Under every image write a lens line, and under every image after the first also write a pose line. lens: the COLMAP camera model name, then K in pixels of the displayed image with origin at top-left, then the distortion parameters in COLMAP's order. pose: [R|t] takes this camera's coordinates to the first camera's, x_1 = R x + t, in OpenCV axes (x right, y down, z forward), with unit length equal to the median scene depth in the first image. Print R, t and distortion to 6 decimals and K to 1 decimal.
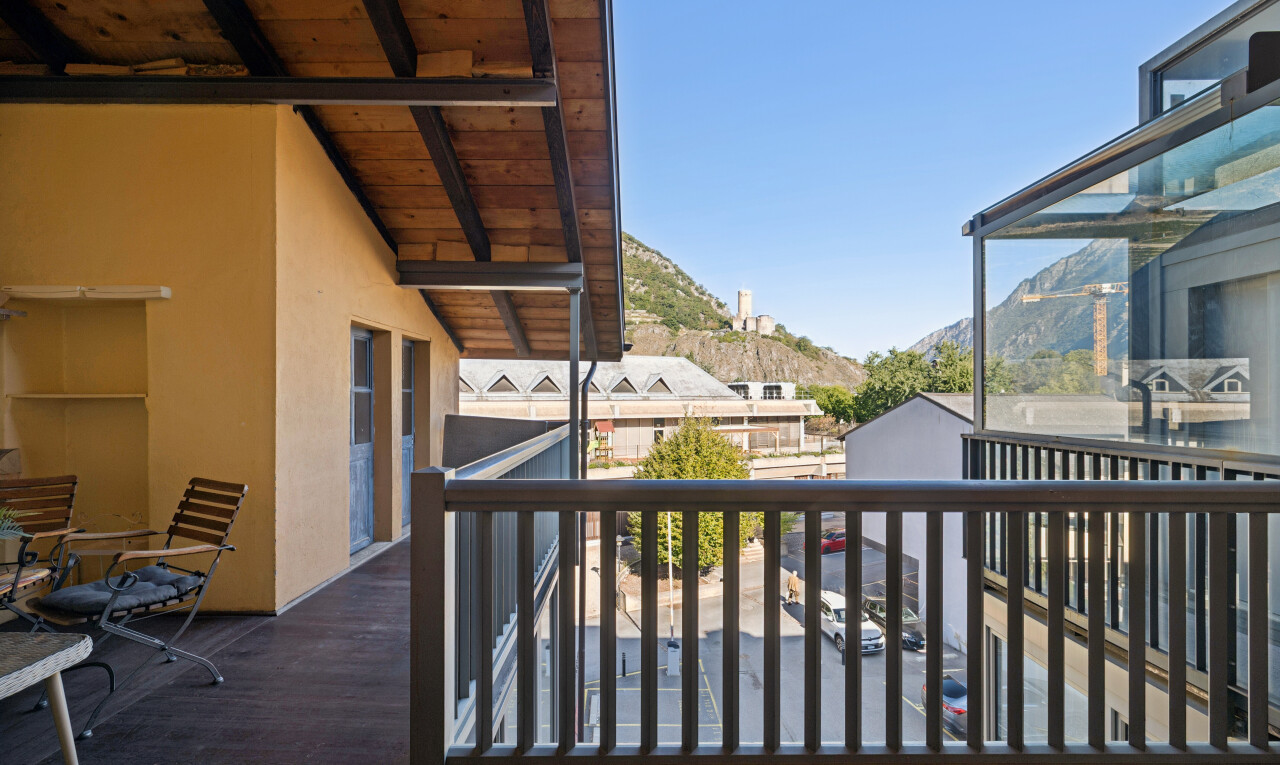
lens RADIAL K [[545.0, 0, 633.0], [0, 545.0, 388.1], [0, 0, 1]] dist [-0.000688, 0.000189]
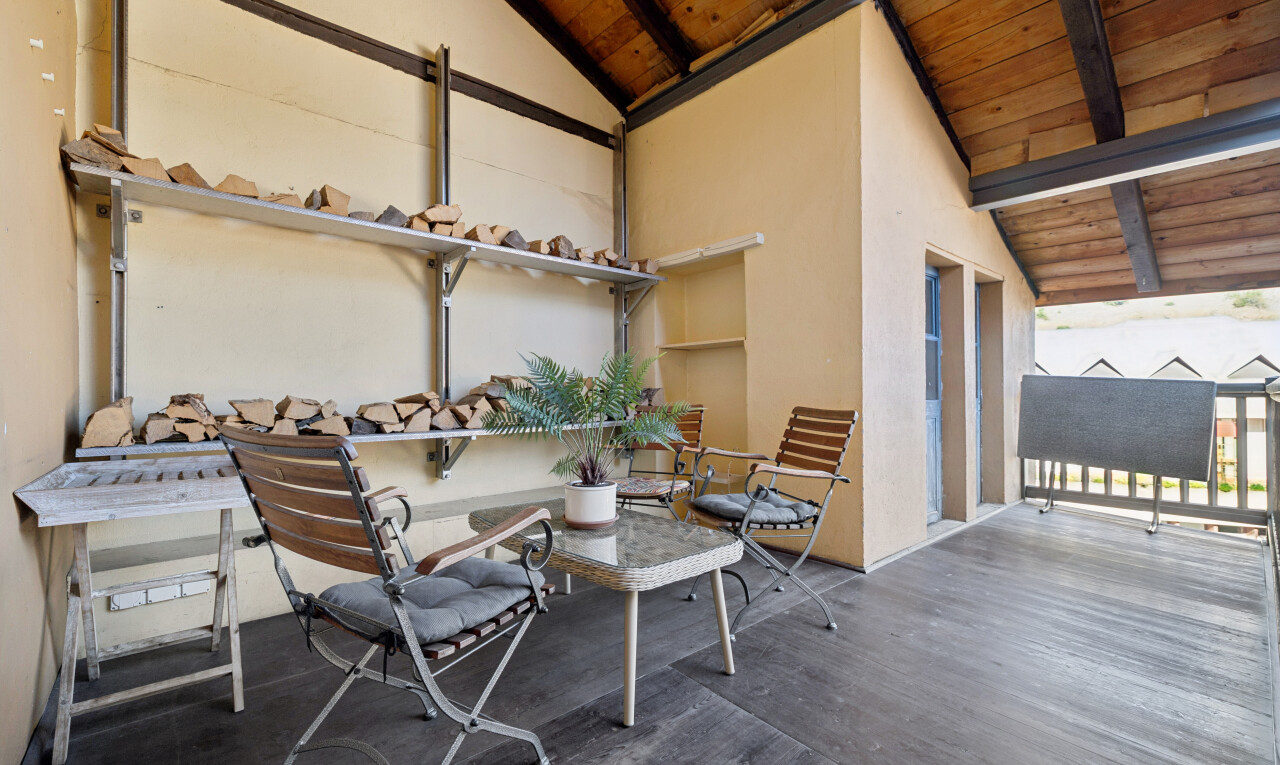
lens RADIAL K [[558.0, 0, 640.5], [0, 558.0, 362.6], [0, 0, 1]] dist [-0.000437, -0.000016]
pose [[0.661607, -0.025866, -0.749404, -0.201975], [0.007847, 0.999589, -0.027572, 0.092882], [0.749809, 0.012361, 0.661538, 0.109052]]
